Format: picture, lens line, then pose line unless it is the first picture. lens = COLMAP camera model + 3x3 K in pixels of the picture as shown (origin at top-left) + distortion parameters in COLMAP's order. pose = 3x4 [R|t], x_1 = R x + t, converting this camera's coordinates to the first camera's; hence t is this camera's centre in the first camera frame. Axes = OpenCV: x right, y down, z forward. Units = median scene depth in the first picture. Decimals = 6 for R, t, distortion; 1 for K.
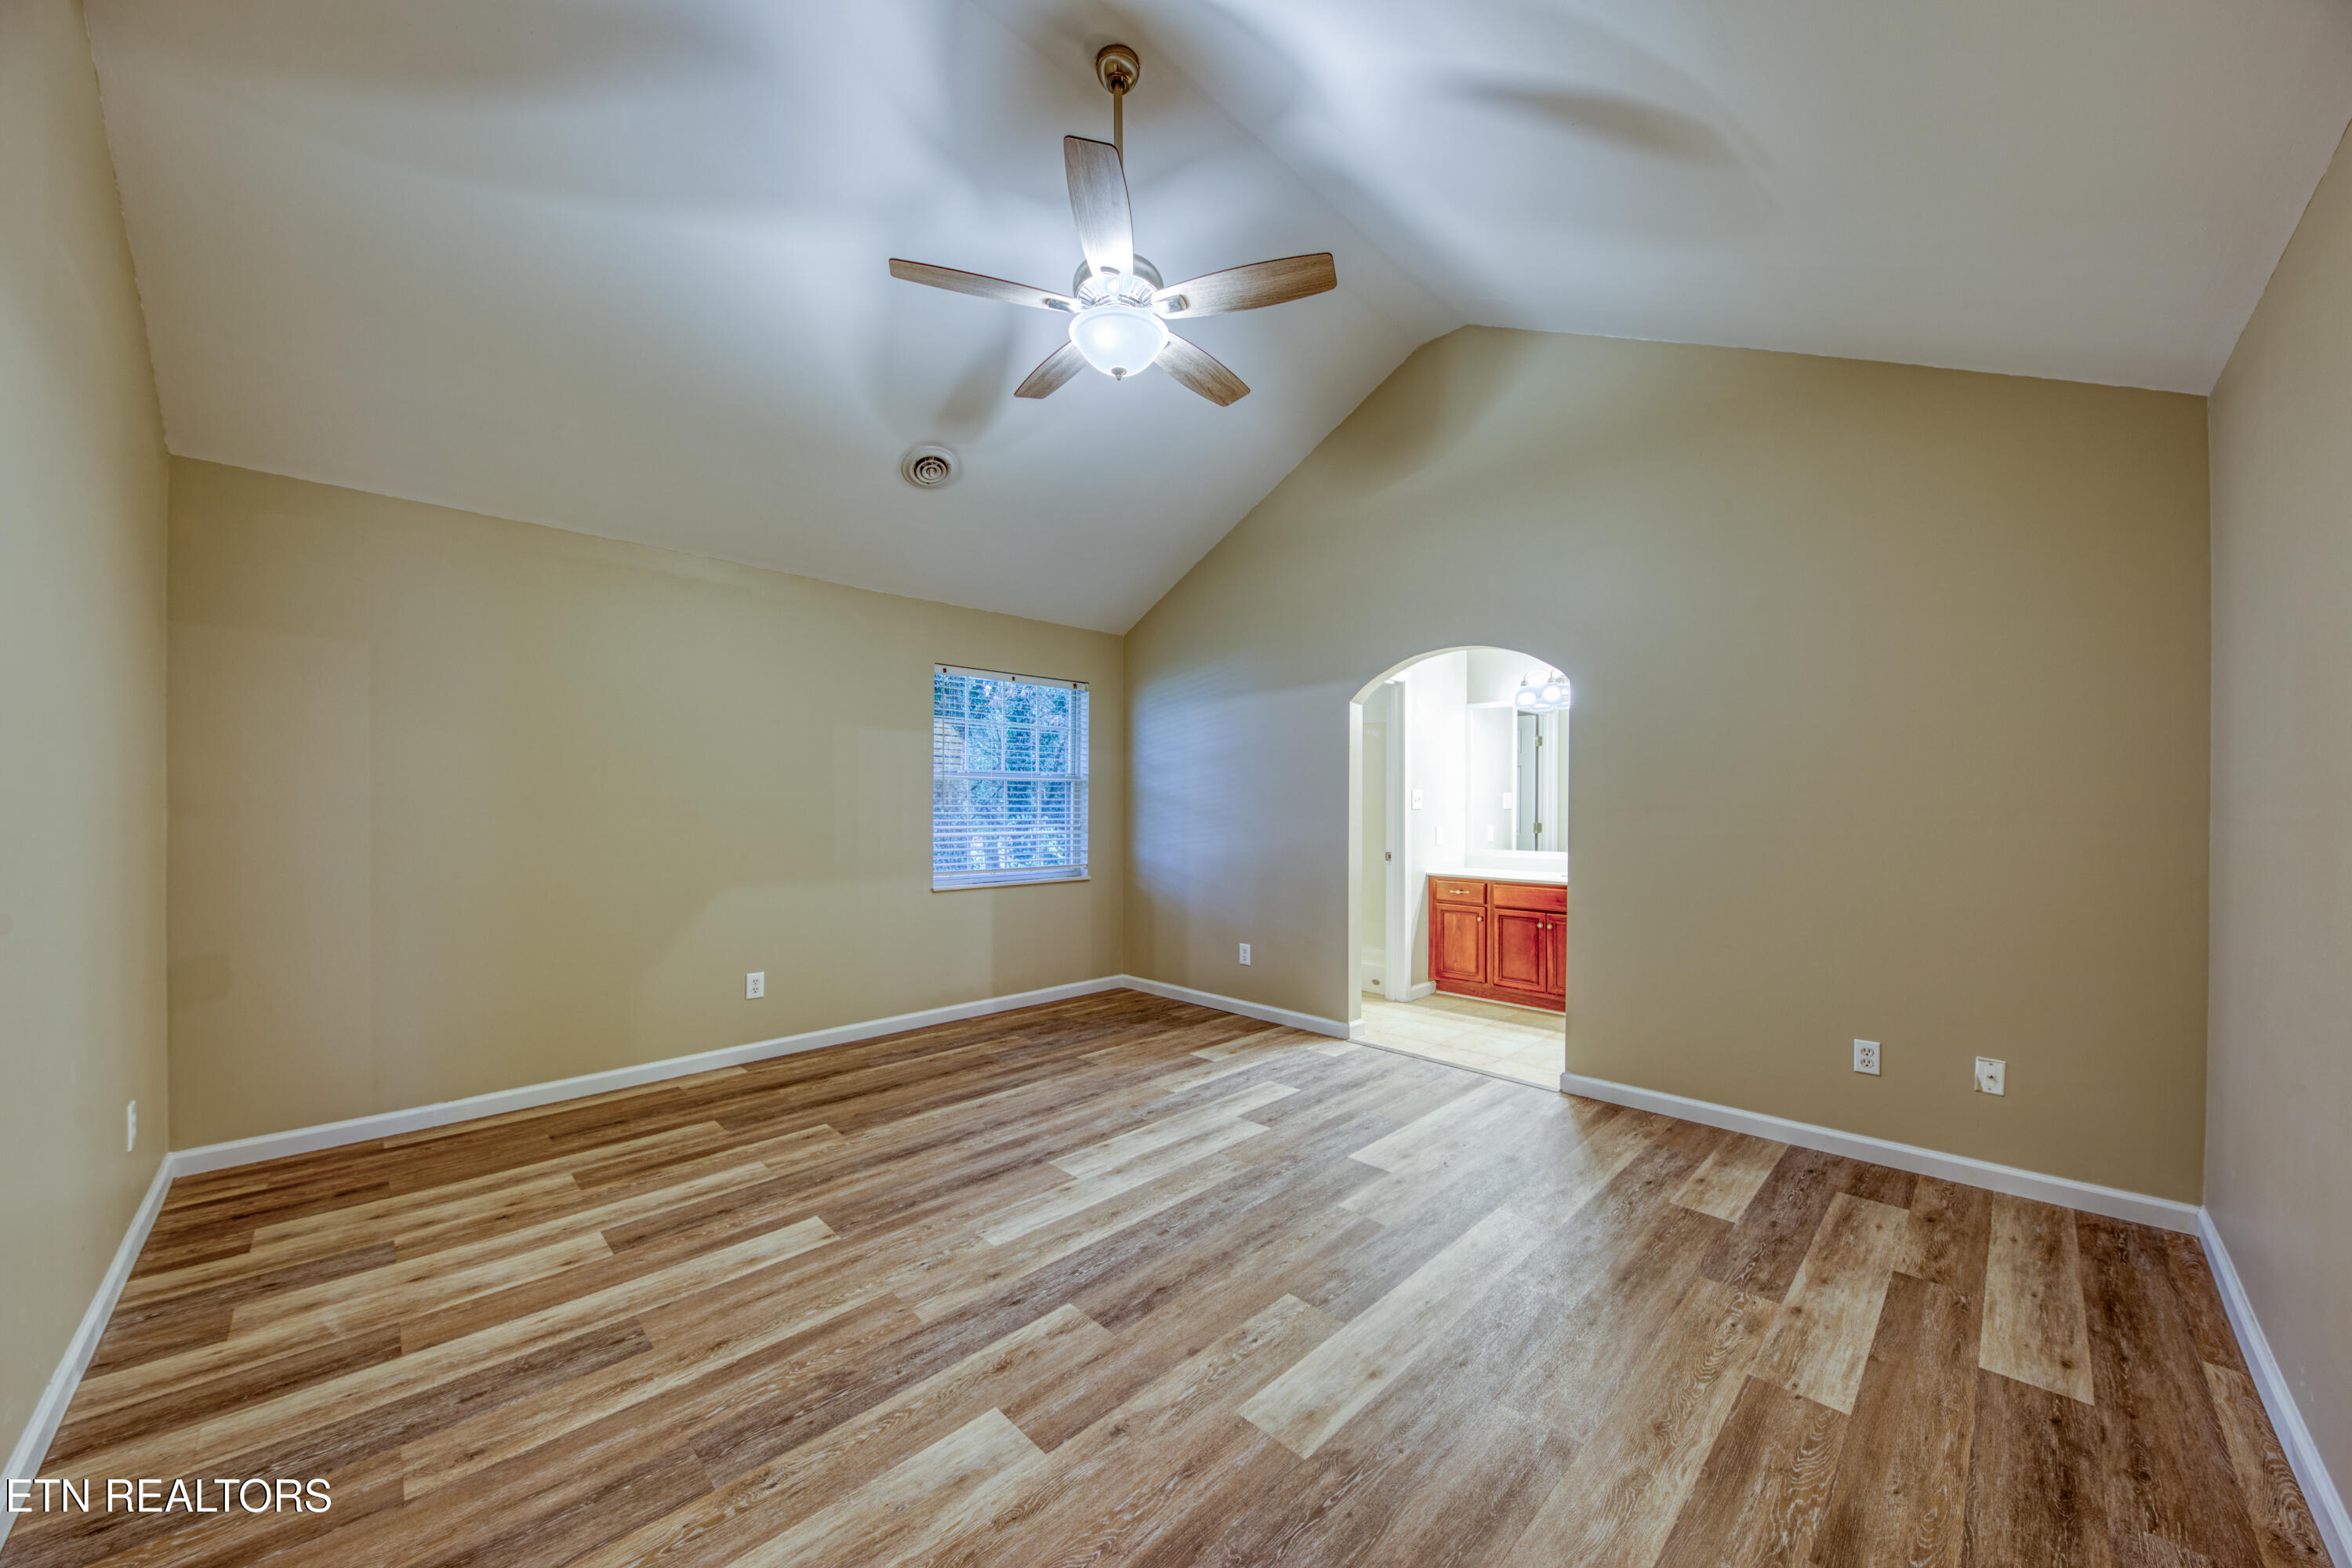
lens RADIAL K [[833.9, 0, 1167.0], [0, 833.9, 802.7], [0, 0, 1]] dist [0.000247, -0.000107]
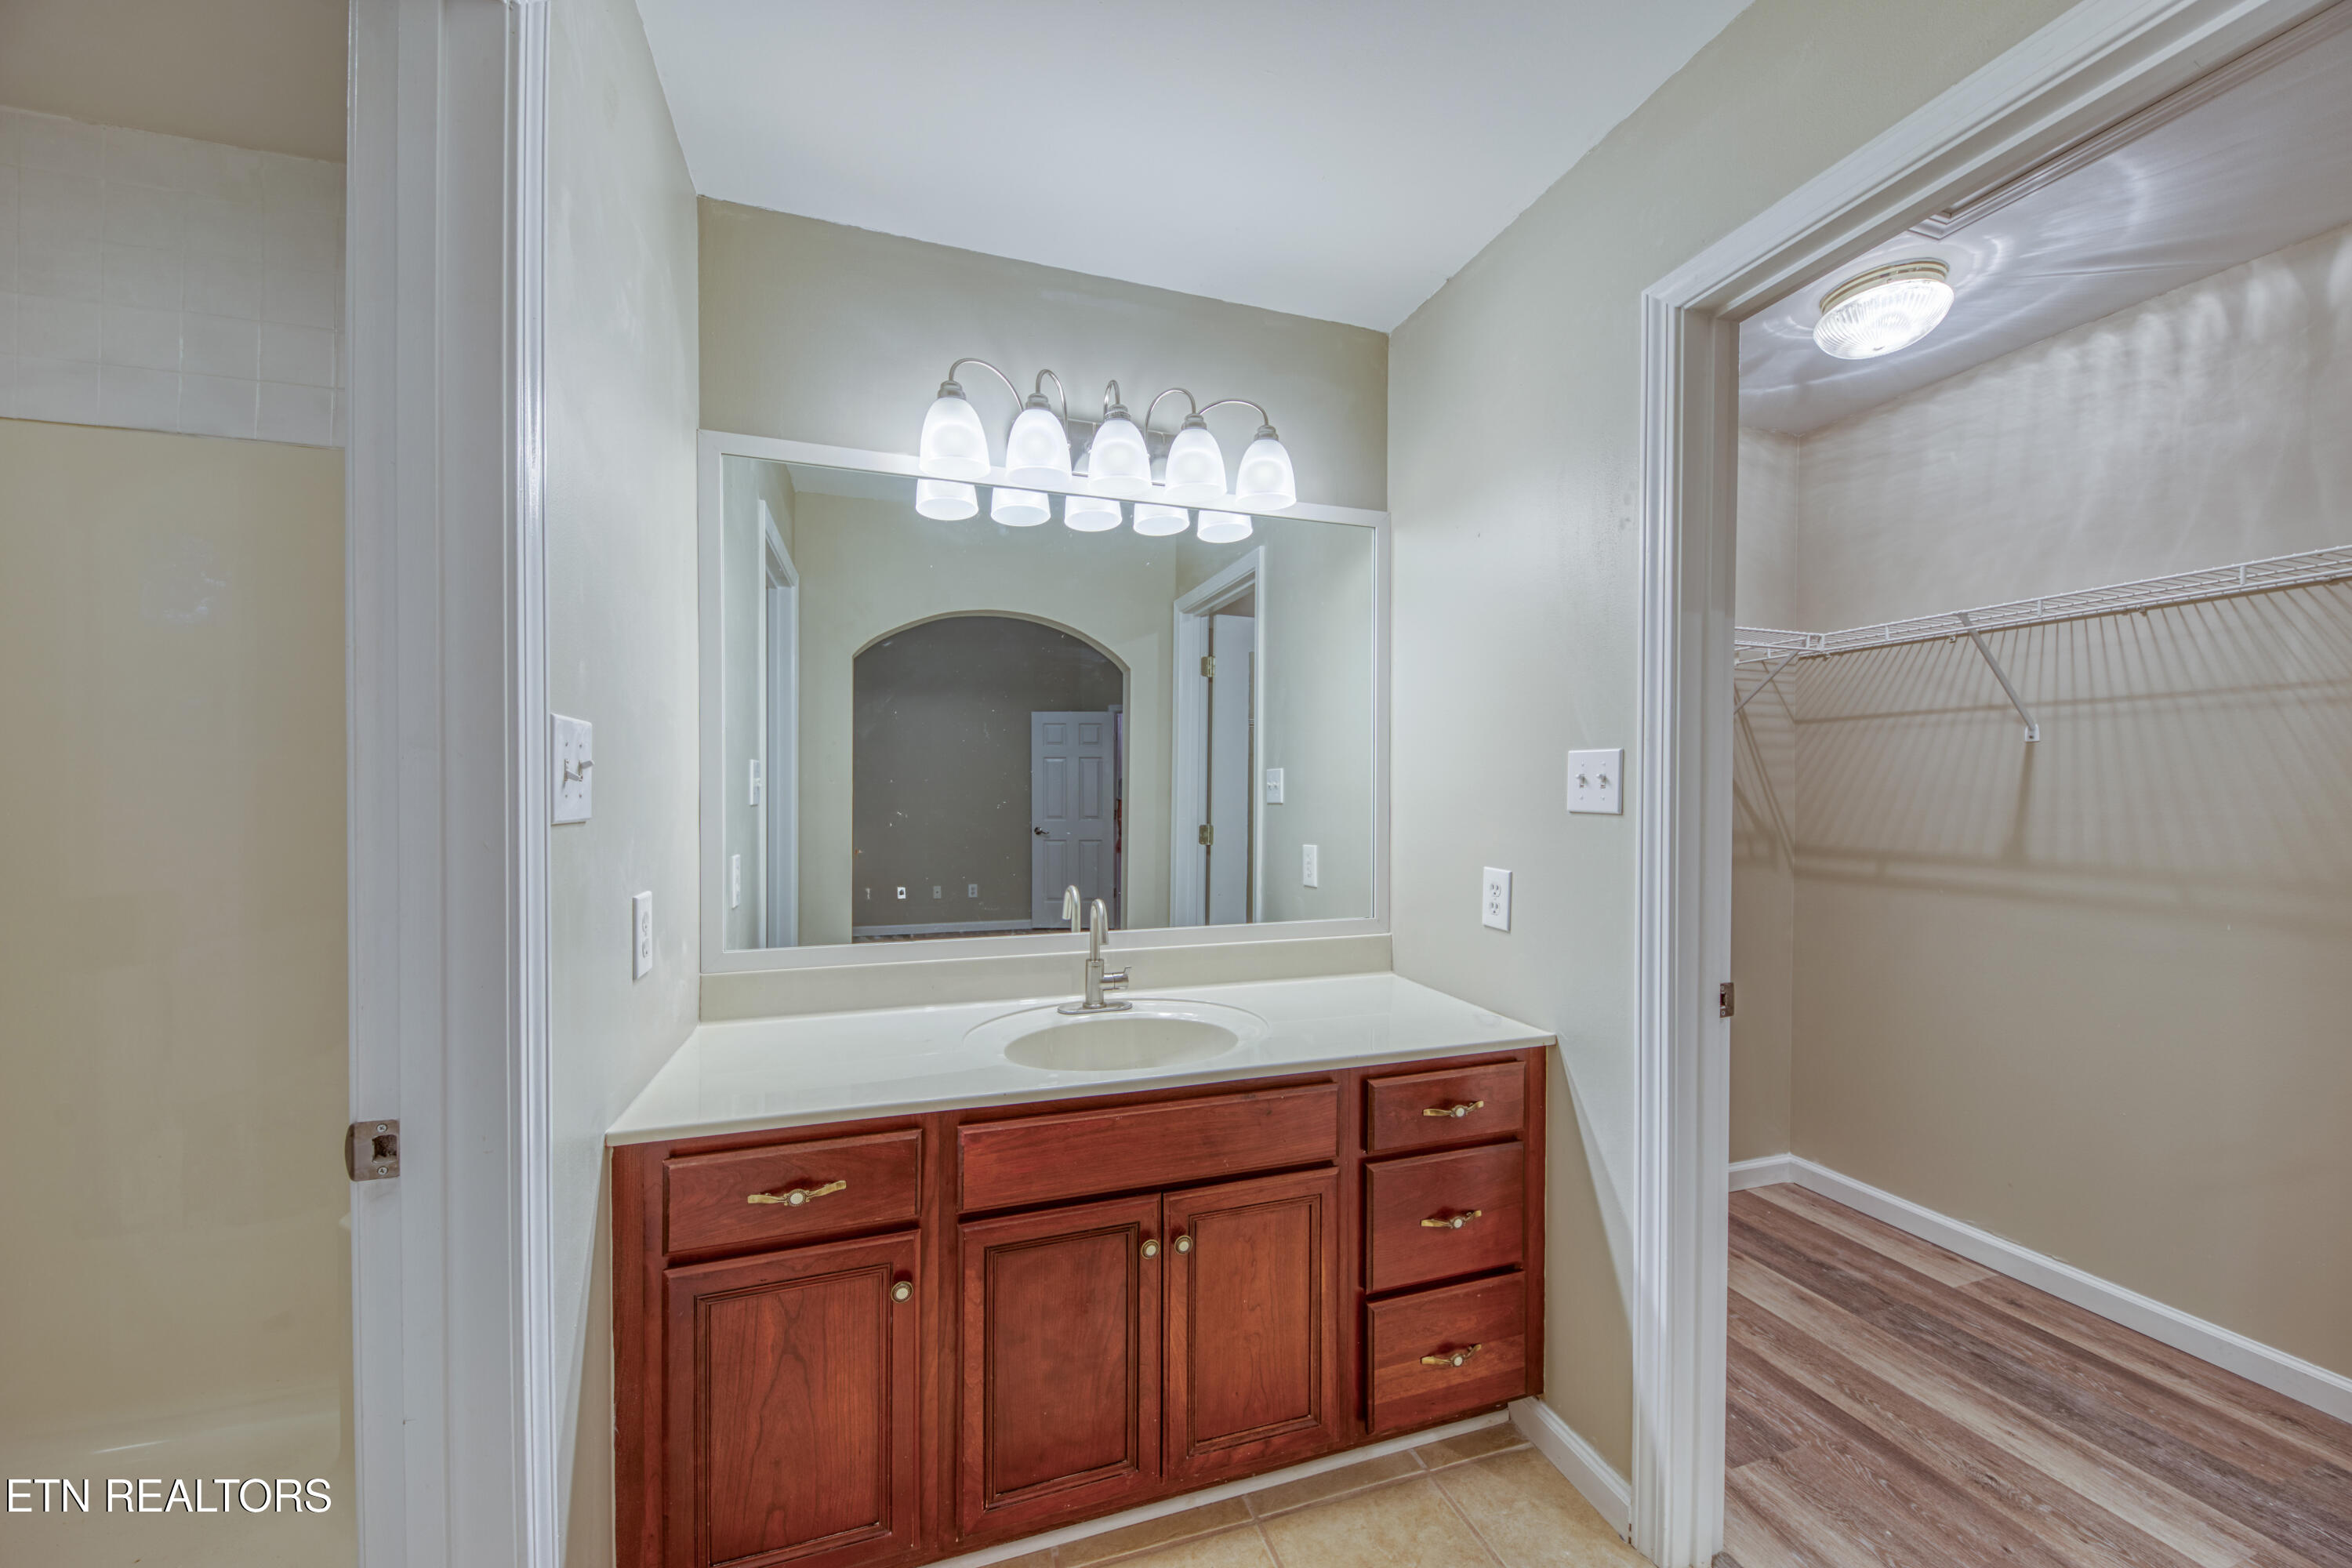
lens RADIAL K [[833.9, 0, 1167.0], [0, 833.9, 802.7], [0, 0, 1]] dist [0.000247, -0.000107]
pose [[0.444600, -0.012013, 0.895649, 0.196408], [0.000892, 0.999916, 0.012968, 0.001444], [-0.895729, -0.004967, 0.444573, 0.807448]]
